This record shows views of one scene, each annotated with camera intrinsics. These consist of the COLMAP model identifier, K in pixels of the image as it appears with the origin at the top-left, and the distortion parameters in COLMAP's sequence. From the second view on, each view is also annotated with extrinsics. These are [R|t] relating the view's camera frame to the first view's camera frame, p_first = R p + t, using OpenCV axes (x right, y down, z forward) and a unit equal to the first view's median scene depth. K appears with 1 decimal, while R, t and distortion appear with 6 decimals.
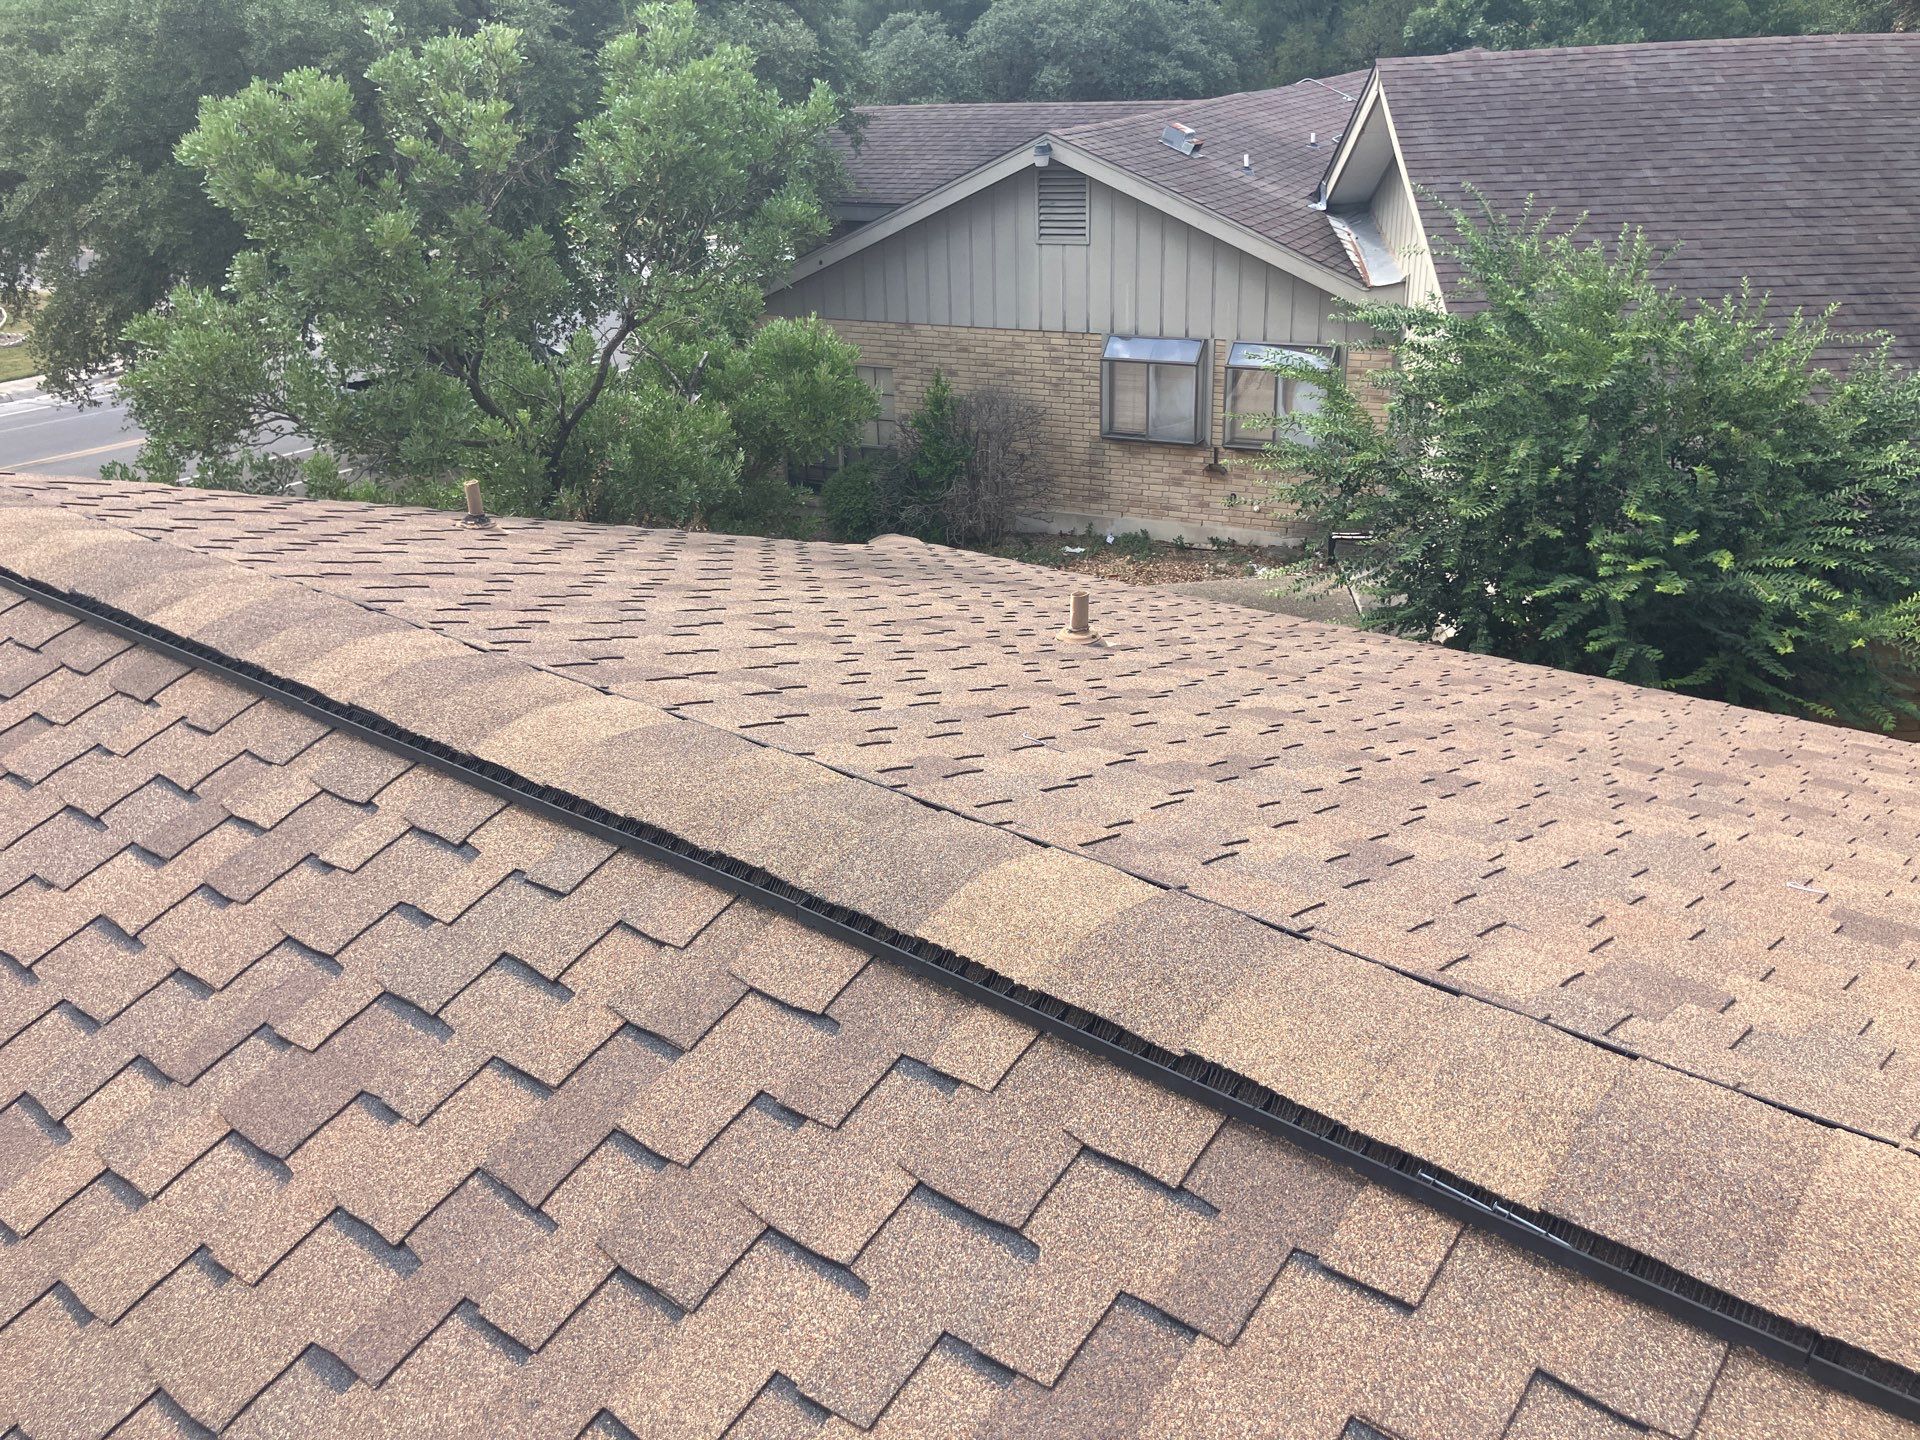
lens RADIAL K [[1568.1, 0, 960.0], [0, 1568.1, 720.0], [0, 0, 1]] dist [0.003695, -0.008430]
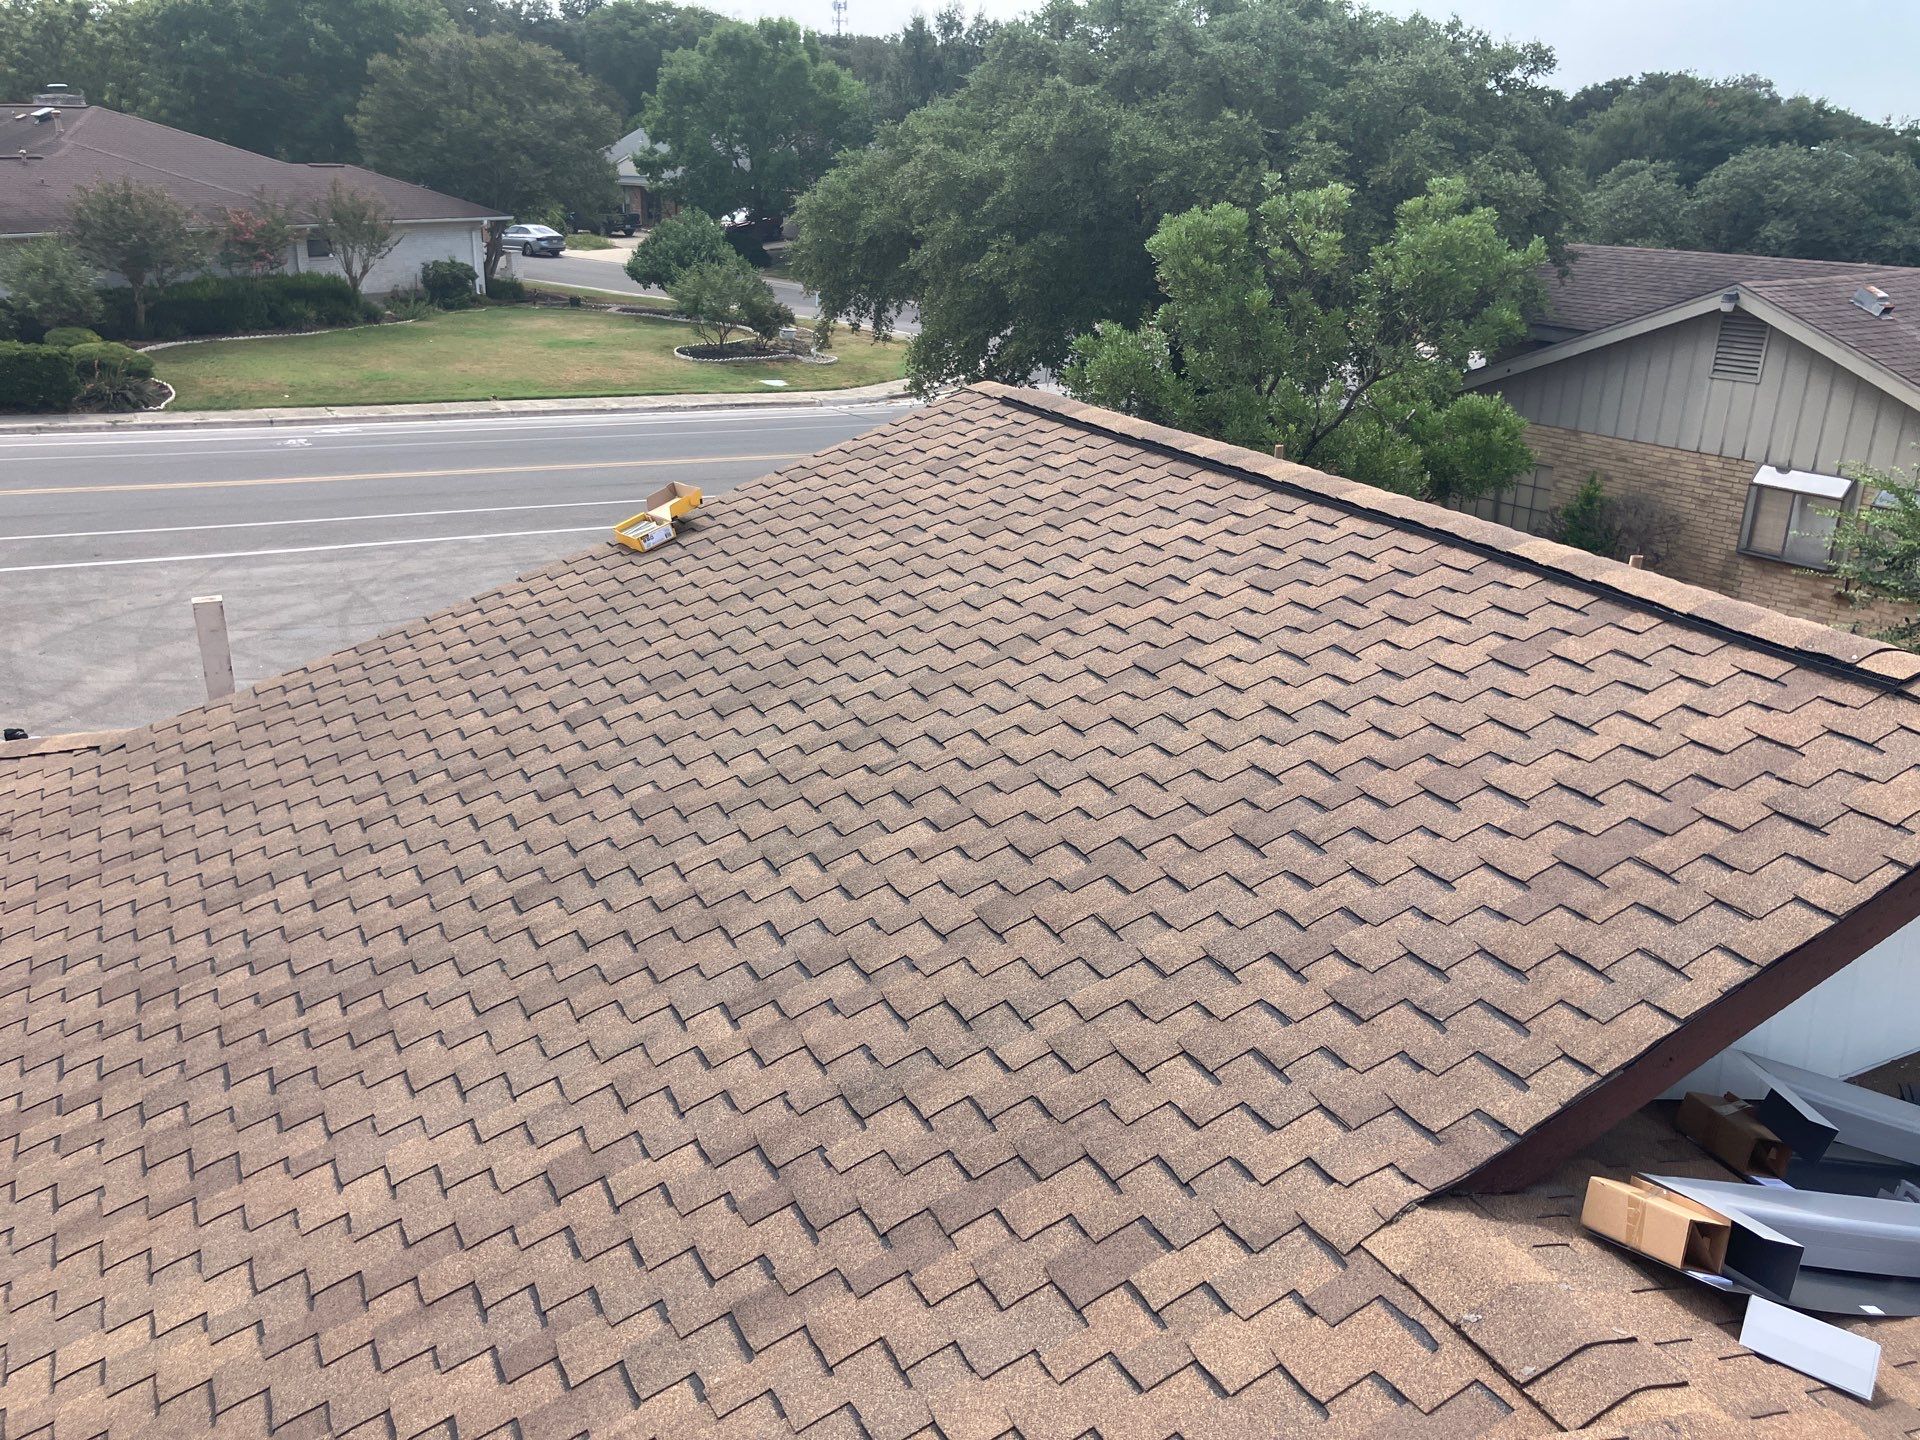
lens RADIAL K [[1696.0, 0, 960.0], [0, 1696.0, 720.0], [0, 0, 1]] dist [0.016503, -0.012378]
pose [[0.917858, 0.192381, -0.347167, 0.027315], [-0.219996, 0.974615, -0.041556, 0.111749], [0.330360, 0.114518, 0.936882, -0.312263]]
